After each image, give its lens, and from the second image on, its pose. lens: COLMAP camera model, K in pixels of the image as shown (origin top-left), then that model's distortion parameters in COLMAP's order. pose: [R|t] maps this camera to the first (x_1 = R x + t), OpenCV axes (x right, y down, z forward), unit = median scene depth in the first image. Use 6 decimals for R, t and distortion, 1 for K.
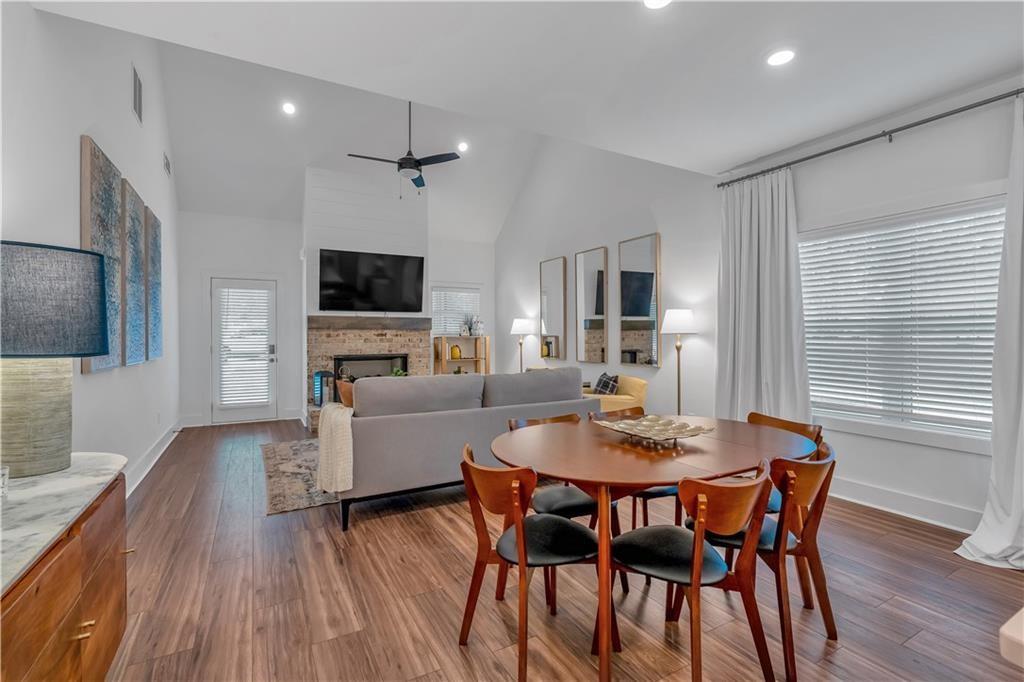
lens RADIAL K [[467.7, 0, 512.0], [0, 467.7, 338.0], [0, 0, 1]] dist [0.000790, 0.000368]
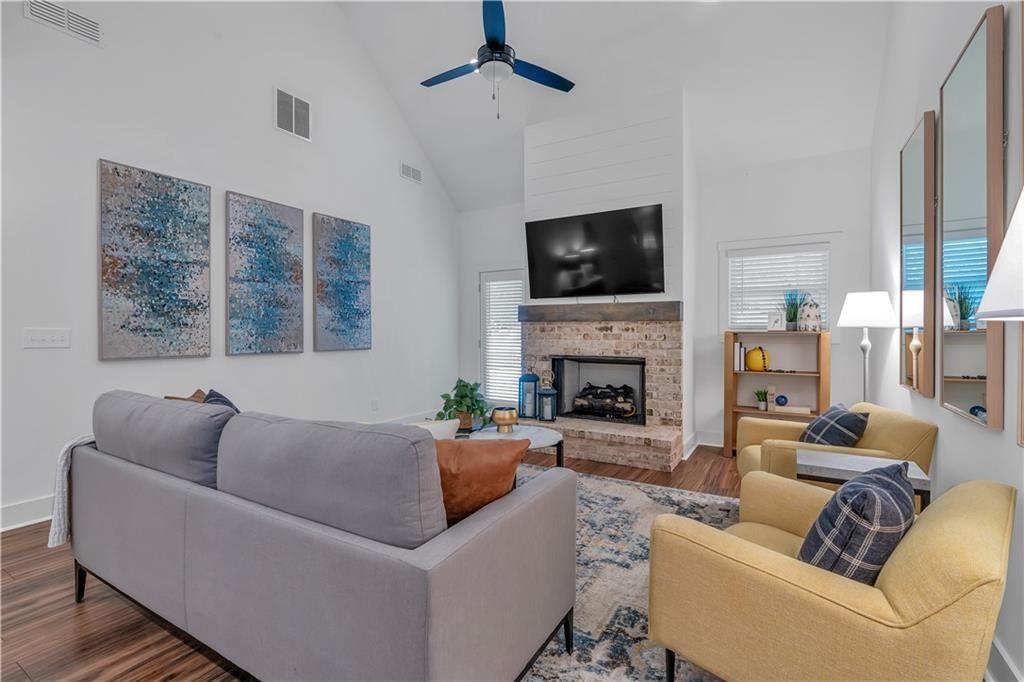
lens RADIAL K [[467.7, 0, 511.4], [0, 467.7, 334.8], [0, 0, 1]] dist [0.000790, 0.000368]
pose [[0.496298, 0.011061, -0.868082, 0.259336], [-0.004246, 0.999938, 0.010314, -0.004479], [0.868142, -0.001433, 0.496314, 0.527000]]
